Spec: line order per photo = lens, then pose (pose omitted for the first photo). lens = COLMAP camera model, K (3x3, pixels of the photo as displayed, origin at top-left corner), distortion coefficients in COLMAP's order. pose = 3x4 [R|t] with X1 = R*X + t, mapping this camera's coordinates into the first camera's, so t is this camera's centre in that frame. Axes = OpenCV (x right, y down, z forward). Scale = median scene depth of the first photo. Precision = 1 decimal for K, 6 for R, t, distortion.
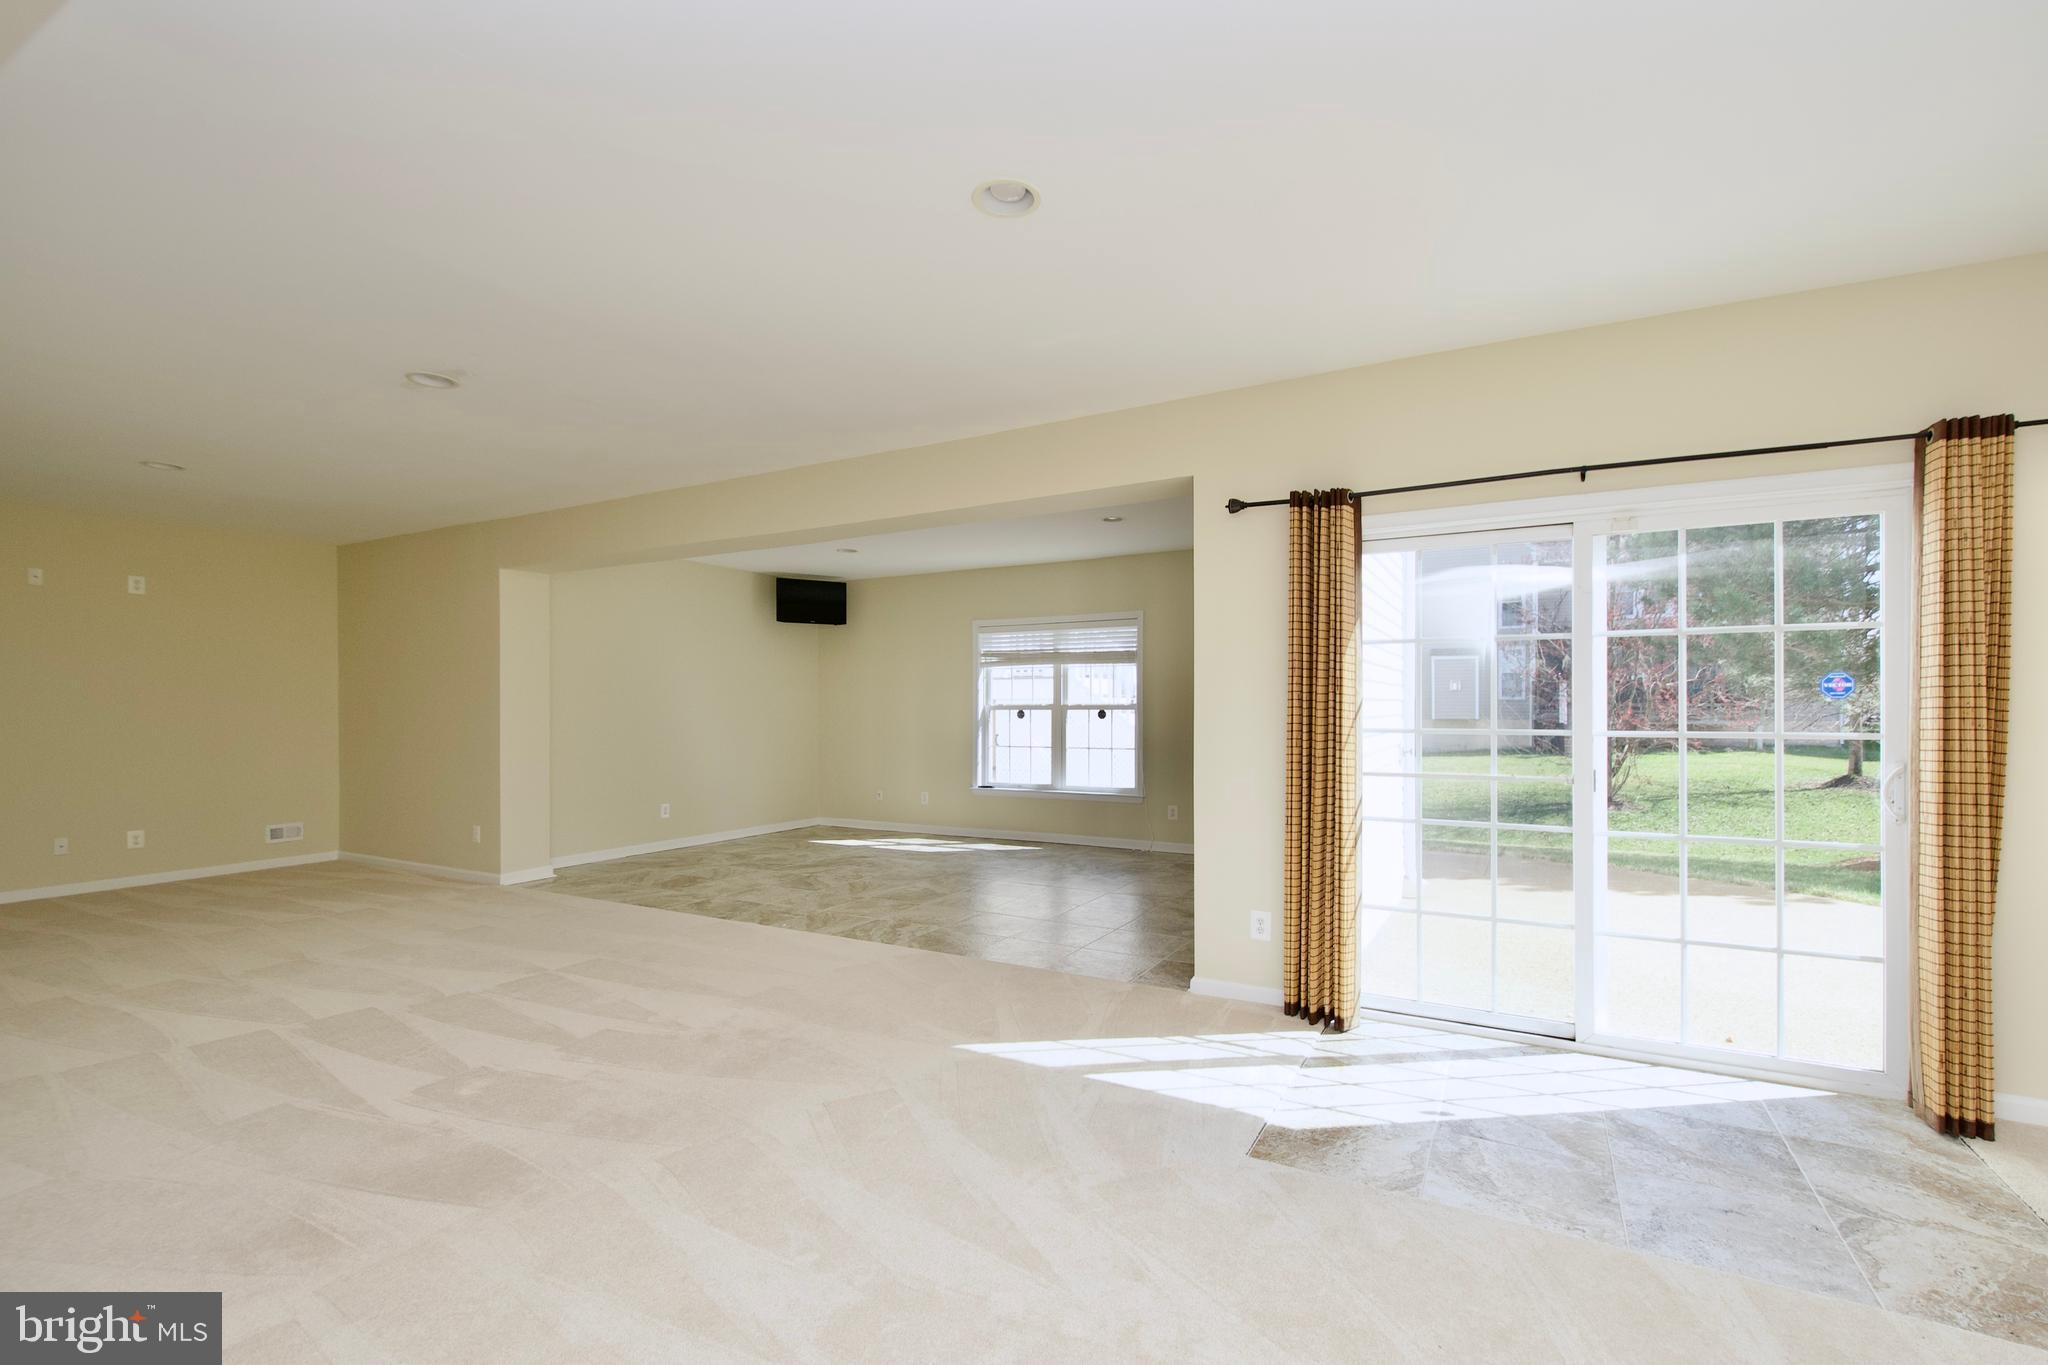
lens RADIAL K [[900.7, 0, 1045.8], [0, 900.7, 709.2], [0, 0, 1]] dist [0.002308, -0.000611]
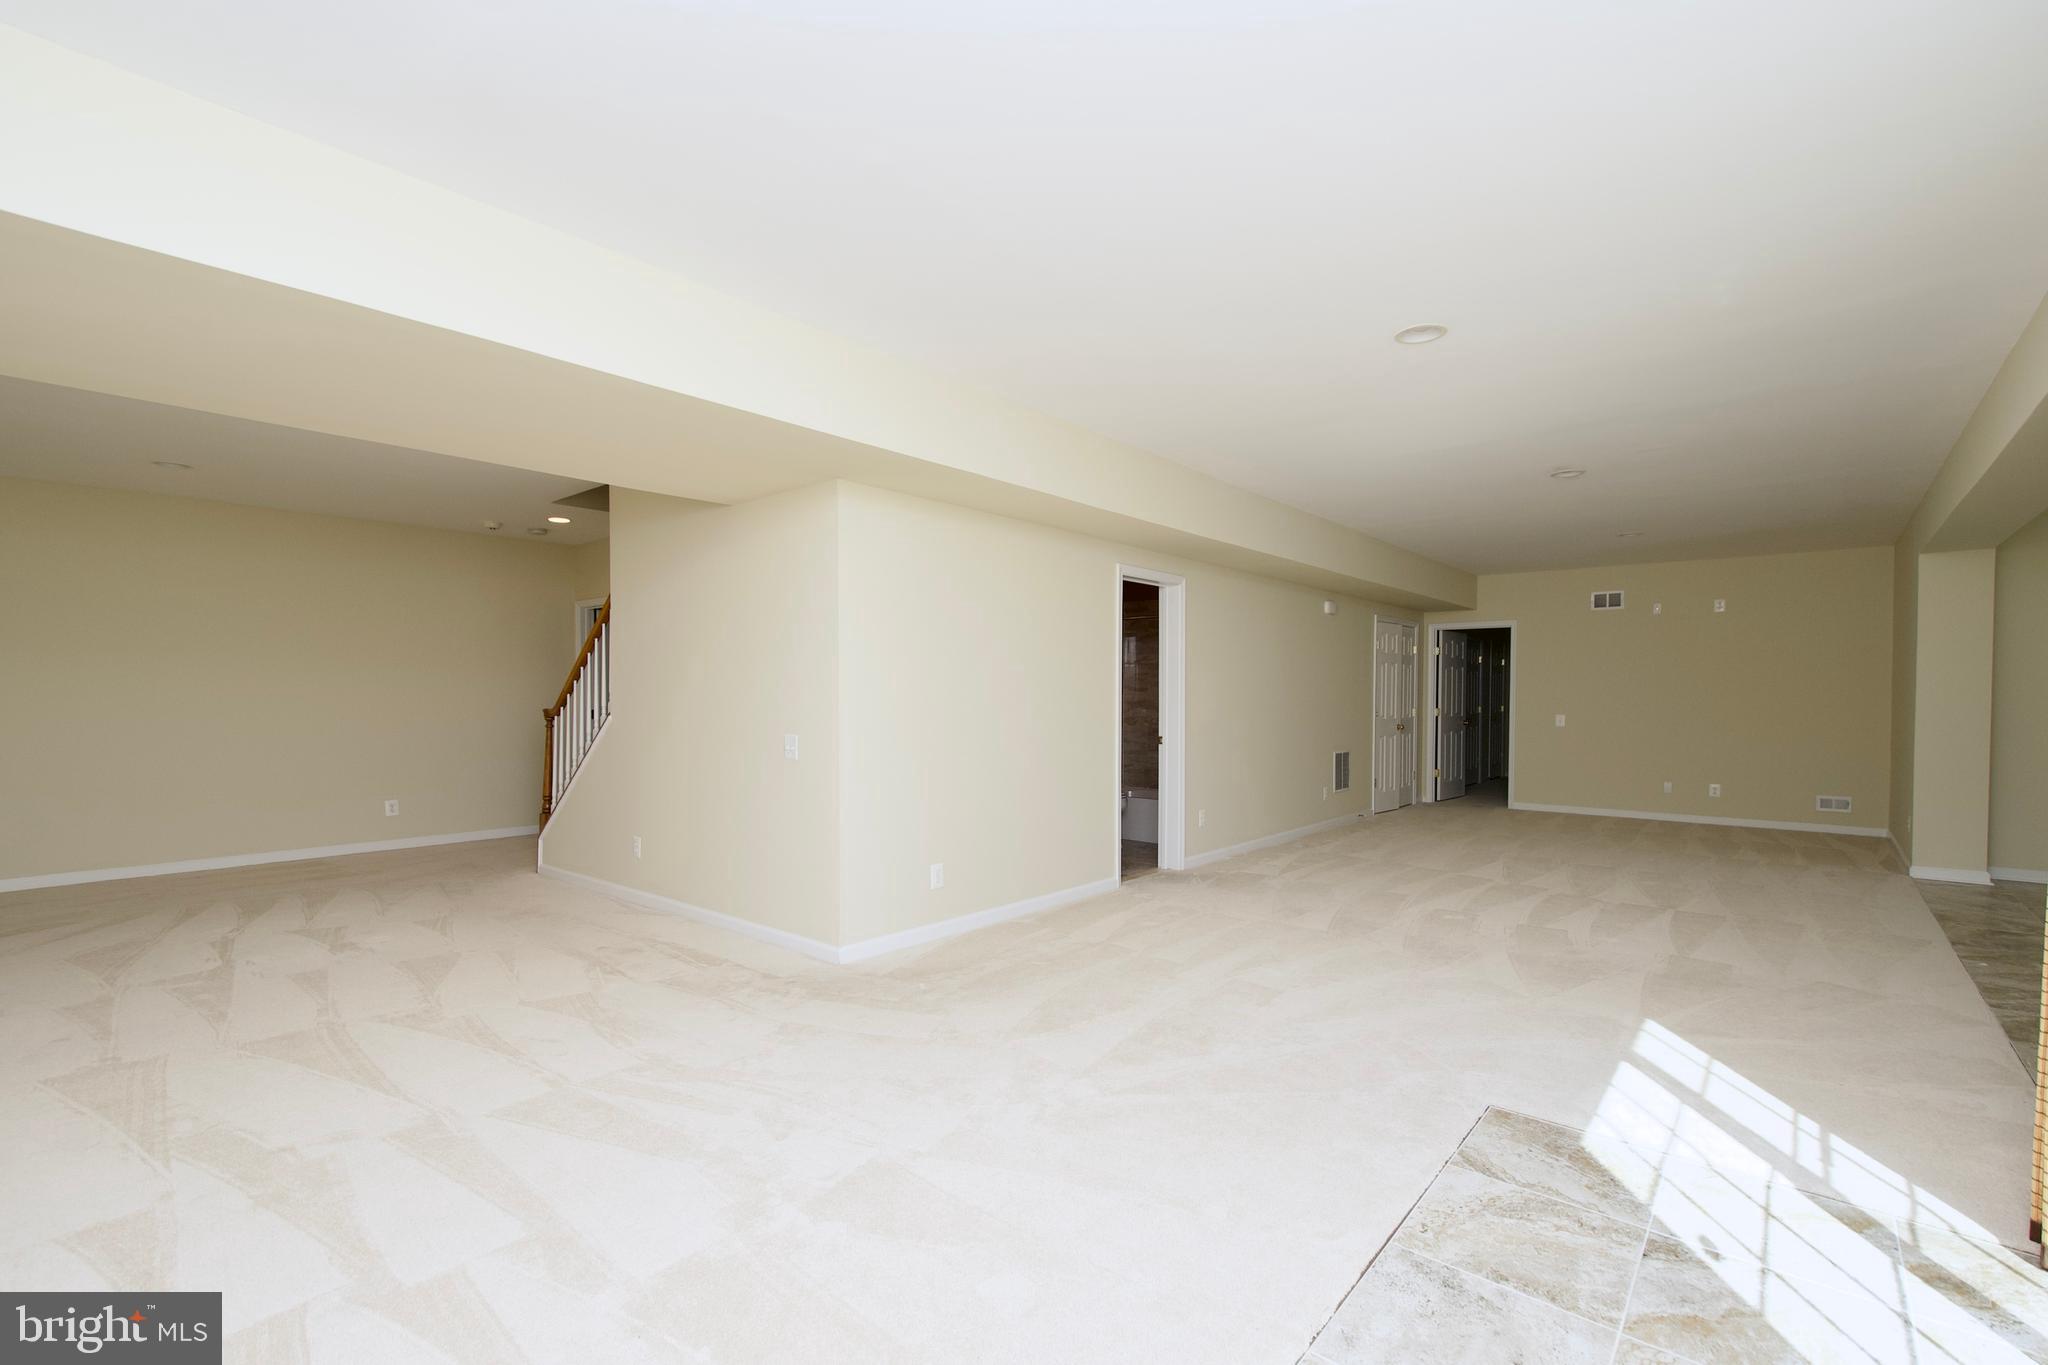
lens RADIAL K [[900.7, 0, 1045.8], [0, 900.7, 709.2], [0, 0, 1]] dist [0.002308, -0.000611]
pose [[-0.186907, 0.021427, -0.982144, 1.062891], [-0.007754, 0.999699, 0.023286, -0.007533], [0.982347, 0.011968, -0.186685, 0.503593]]
